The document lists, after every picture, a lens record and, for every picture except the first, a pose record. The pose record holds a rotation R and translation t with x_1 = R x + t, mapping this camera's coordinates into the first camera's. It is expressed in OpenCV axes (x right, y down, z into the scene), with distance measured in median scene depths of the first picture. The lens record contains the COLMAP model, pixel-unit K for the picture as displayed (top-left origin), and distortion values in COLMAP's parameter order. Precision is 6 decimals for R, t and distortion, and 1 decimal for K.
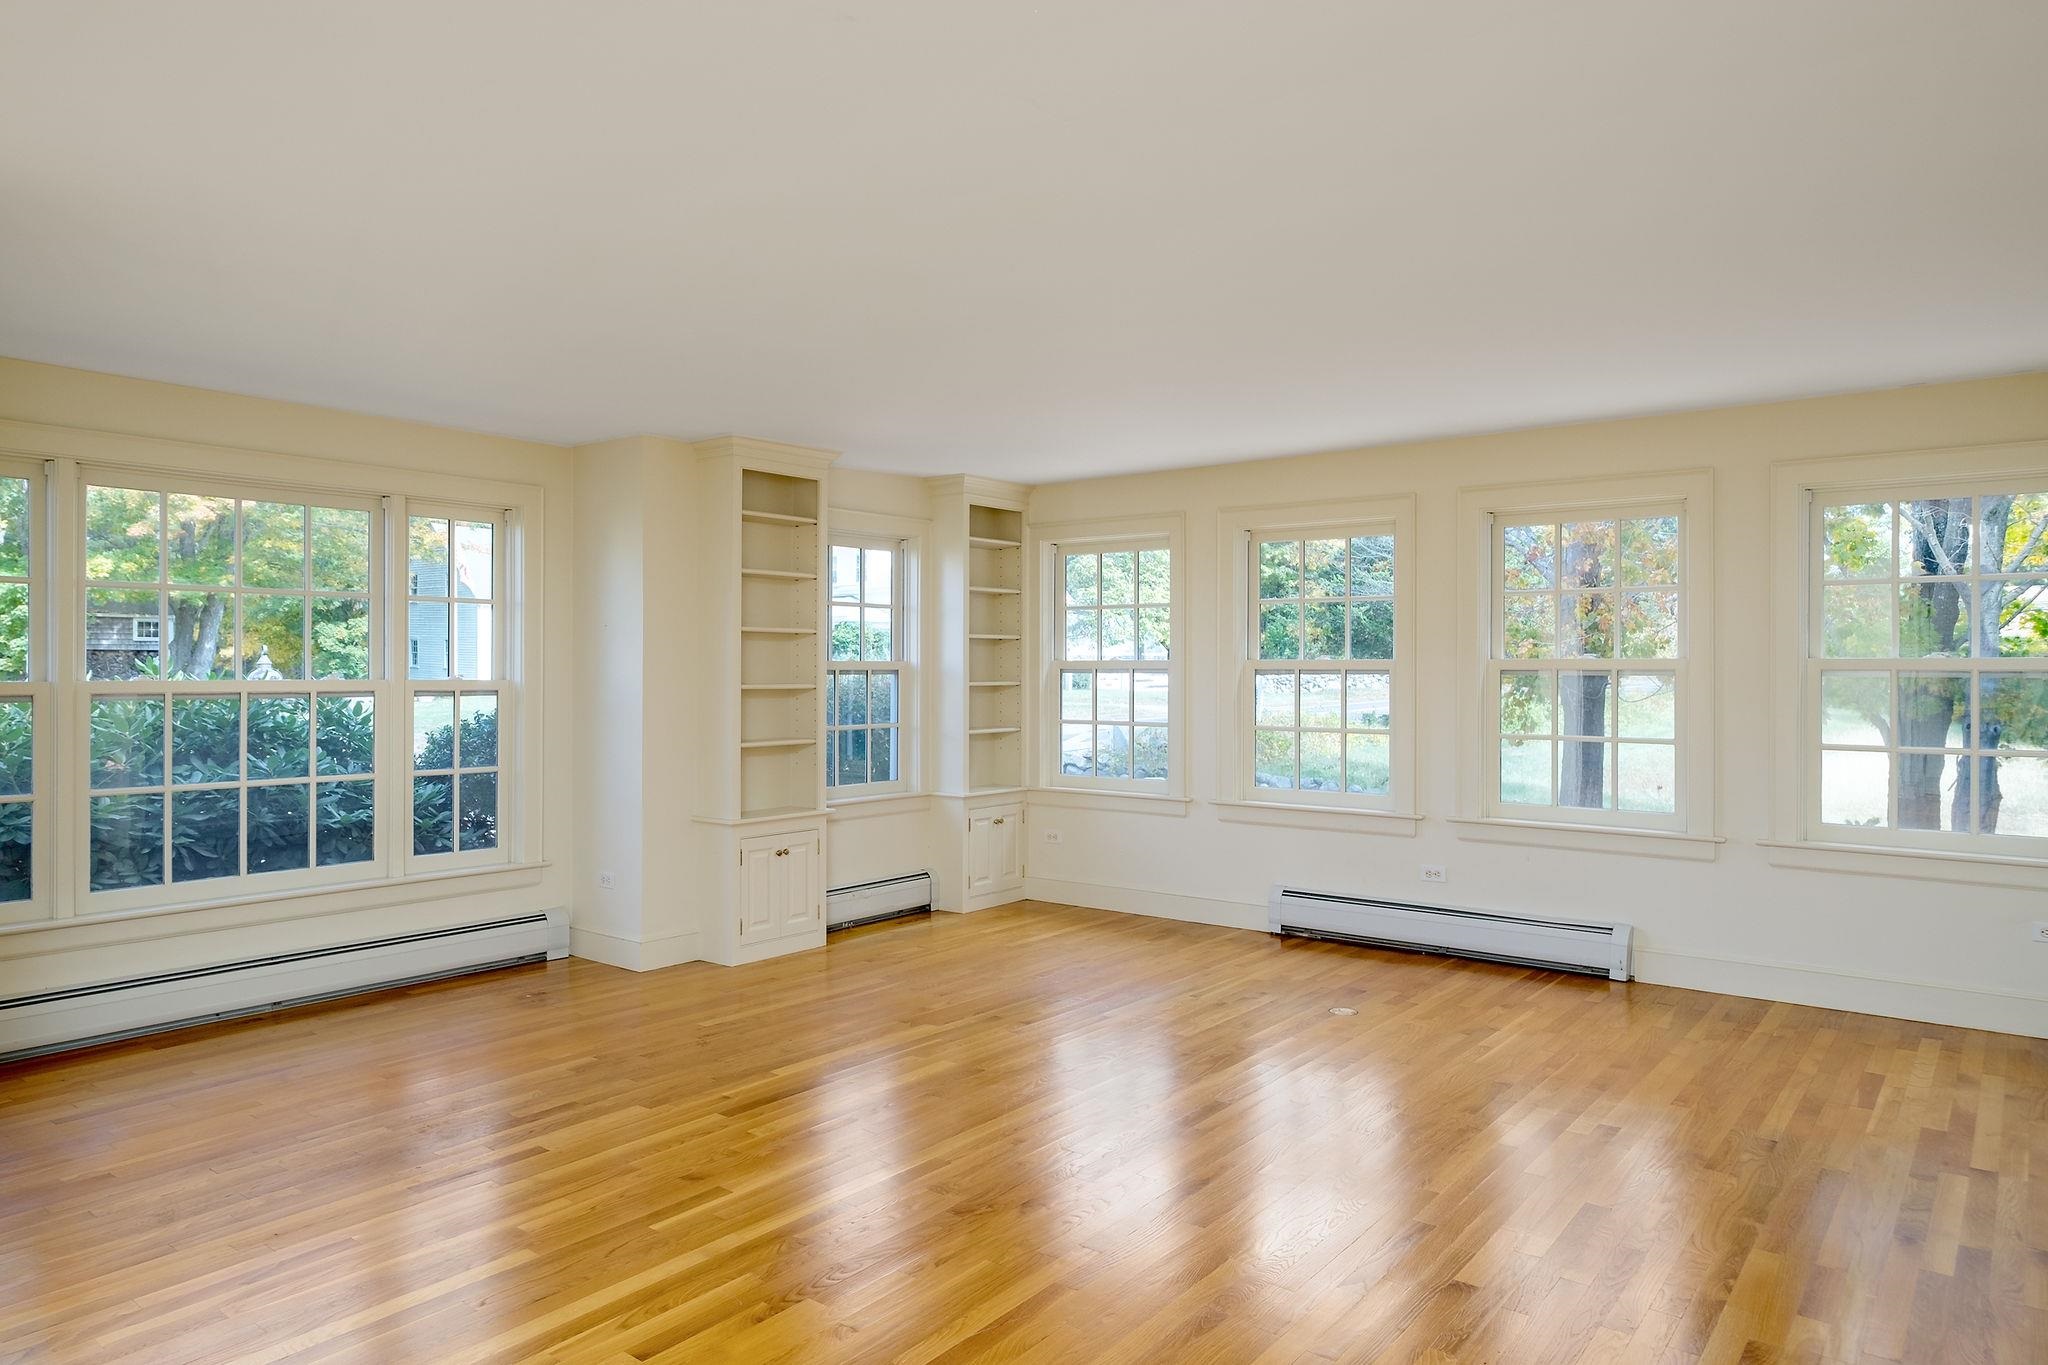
lens RADIAL K [[1282.6, 0, 936.5], [0, 1282.6, 685.9], [0, 0, 1]] dist [-0.000479, 0.004009]
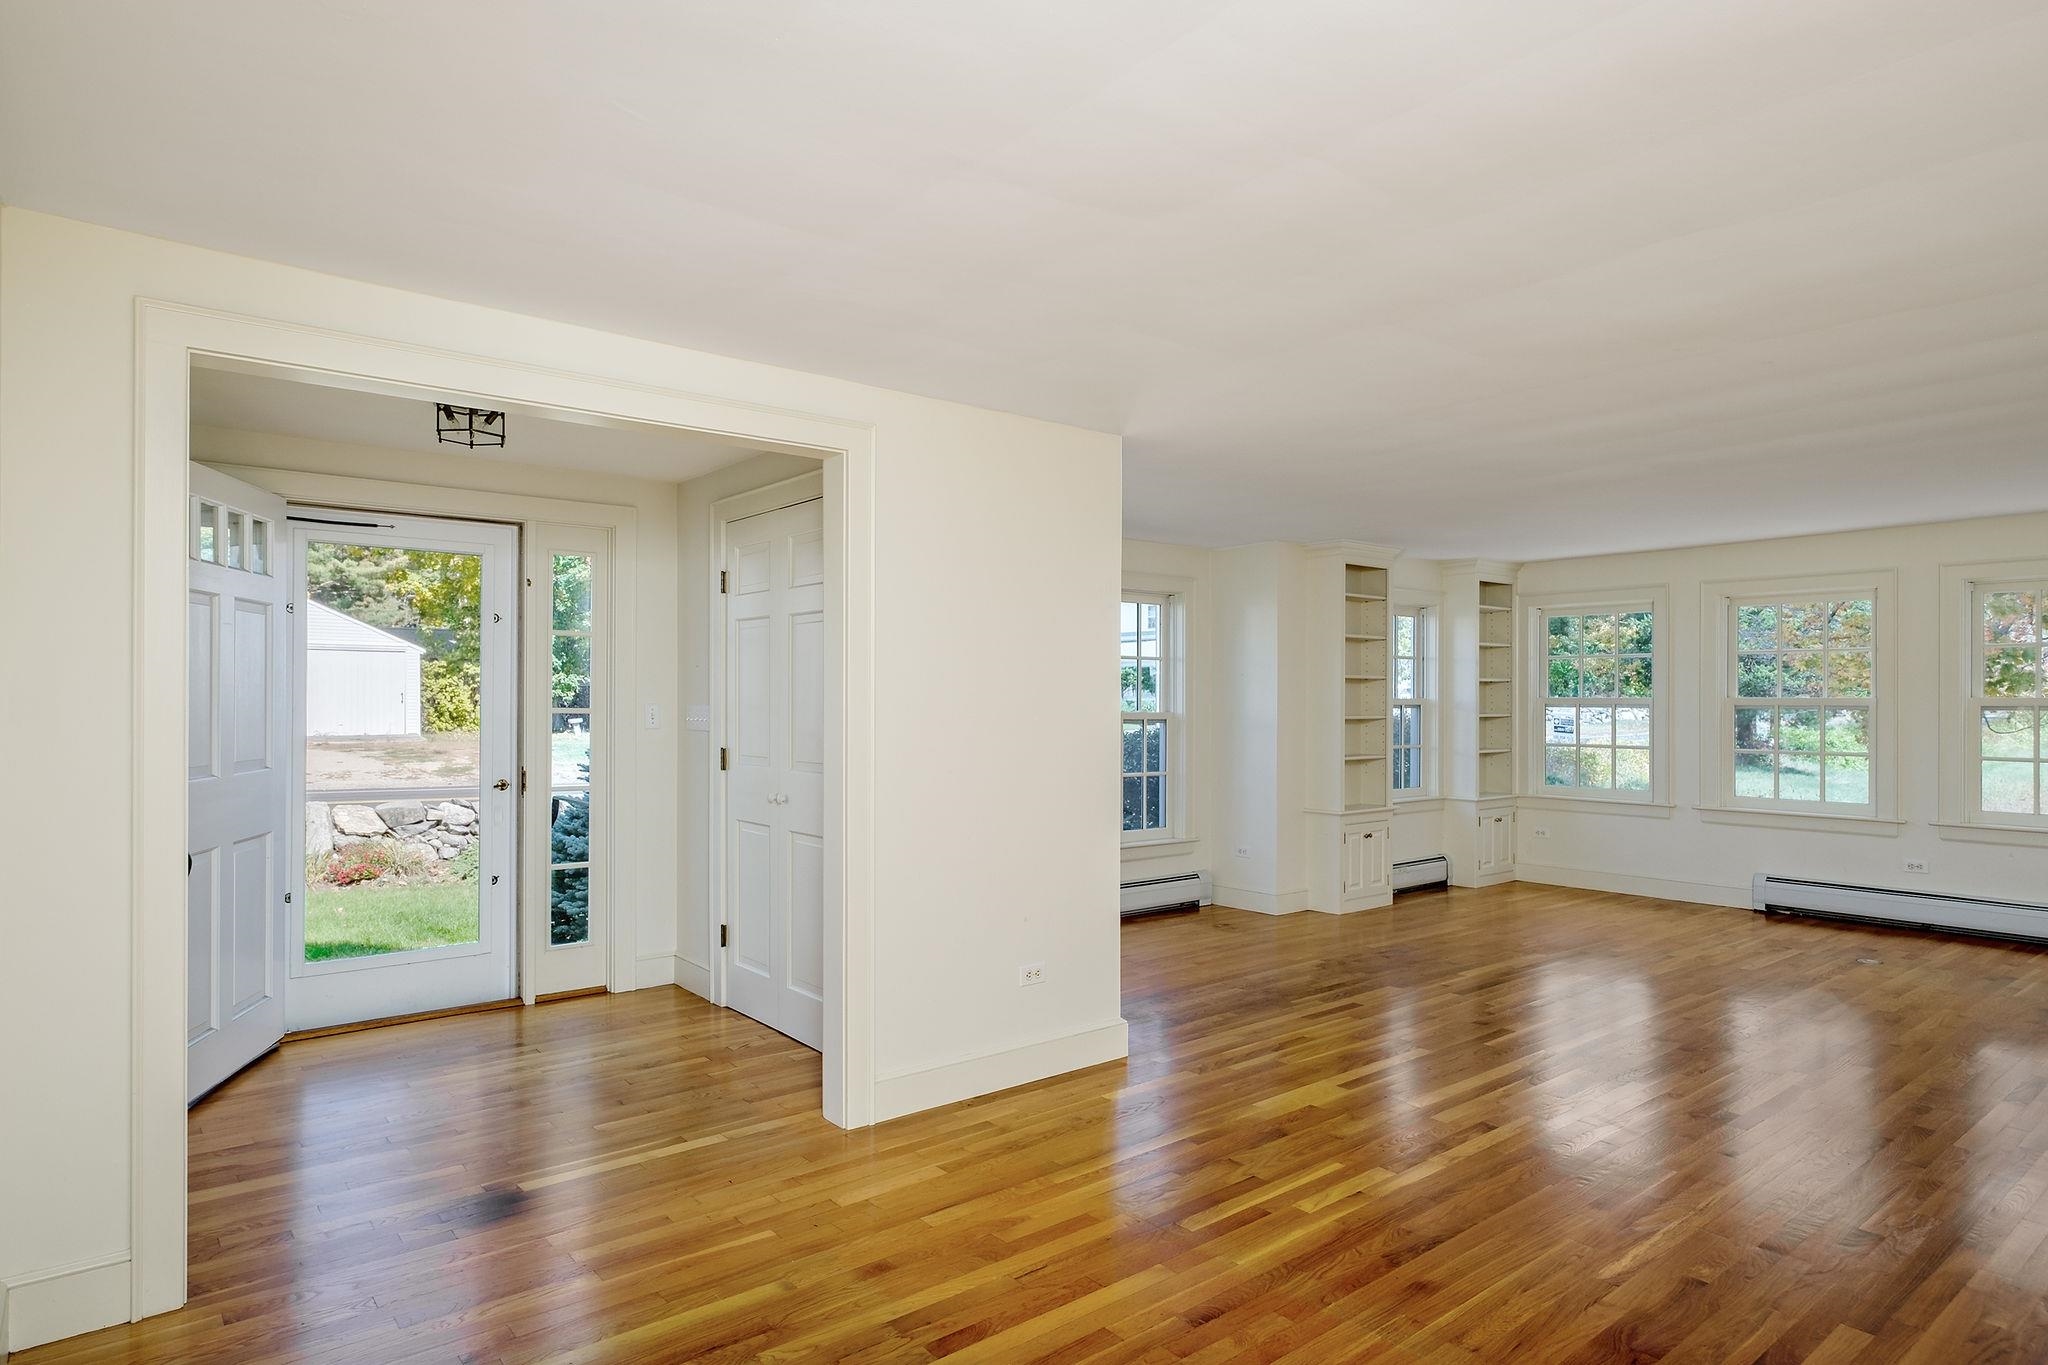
lens RADIAL K [[1100.1, 0, 979.6], [0, 1100.1, 703.6], [0, 0, 1]] dist [-0.000612, 0.001451]
pose [[0.975267, 0.000230, -0.221029, -0.257461], [-0.002697, 0.999937, -0.010859, 0.000582], [0.221013, 0.011186, 0.975207, -0.250383]]
